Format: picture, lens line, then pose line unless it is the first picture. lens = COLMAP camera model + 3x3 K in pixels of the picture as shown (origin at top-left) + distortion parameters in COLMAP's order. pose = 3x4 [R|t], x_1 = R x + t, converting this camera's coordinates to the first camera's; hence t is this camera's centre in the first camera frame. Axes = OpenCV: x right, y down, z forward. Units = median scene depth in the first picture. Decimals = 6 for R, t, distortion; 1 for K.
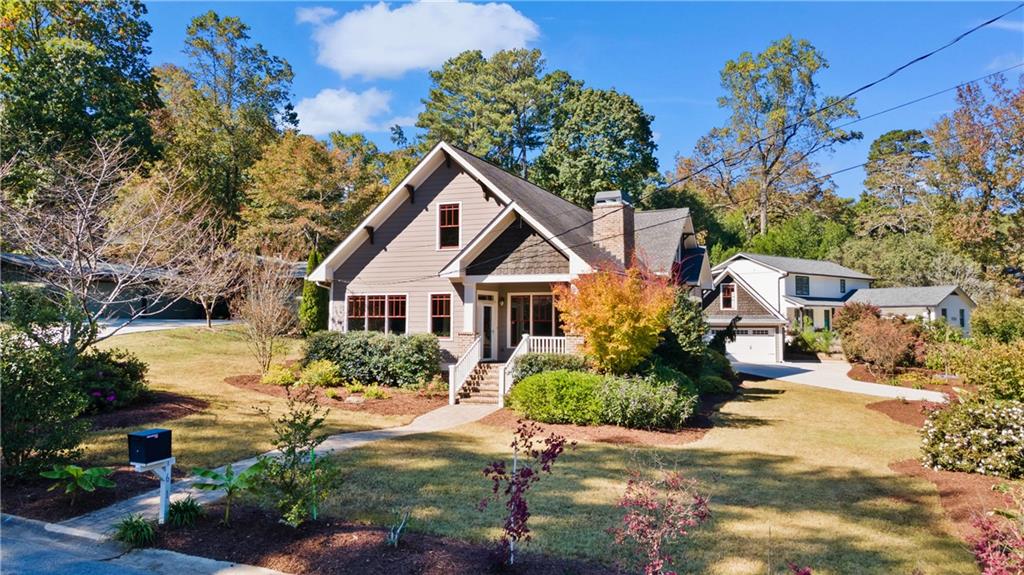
lens RADIAL K [[732.8, 0, 512.1], [0, 732.8, 241.4], [0, 0, 1]] dist [0.005164, 0.070289]
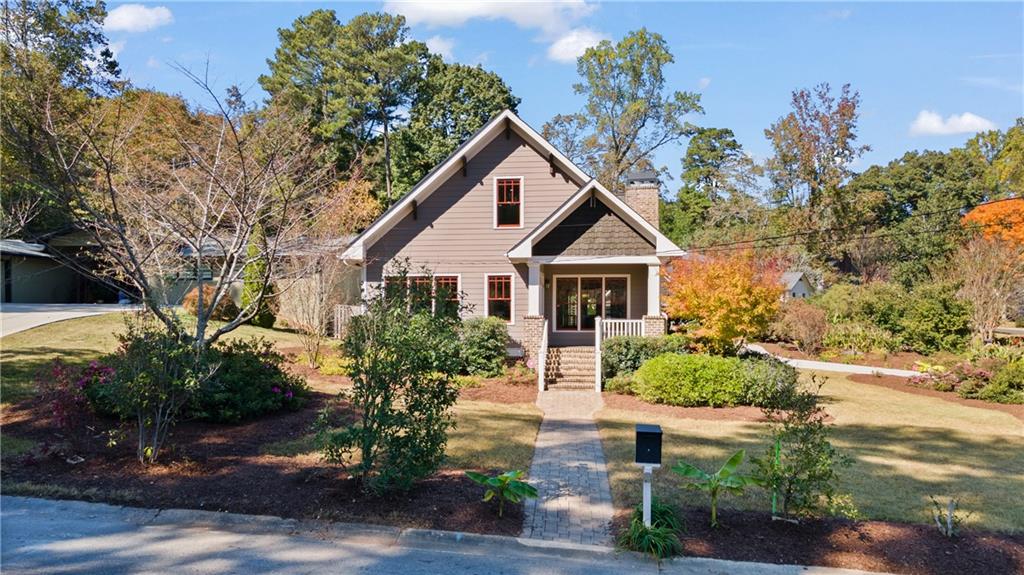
lens RADIAL K [[747.4, 0, 510.0], [0, 747.4, 279.5], [0, 0, 1]] dist [0.010115, 0.064794]
pose [[0.963766, 0.008222, 0.266622, -0.333829], [-0.027763, 0.997188, 0.069605, 0.010434], [-0.265300, -0.074485, 0.961285, 0.078991]]
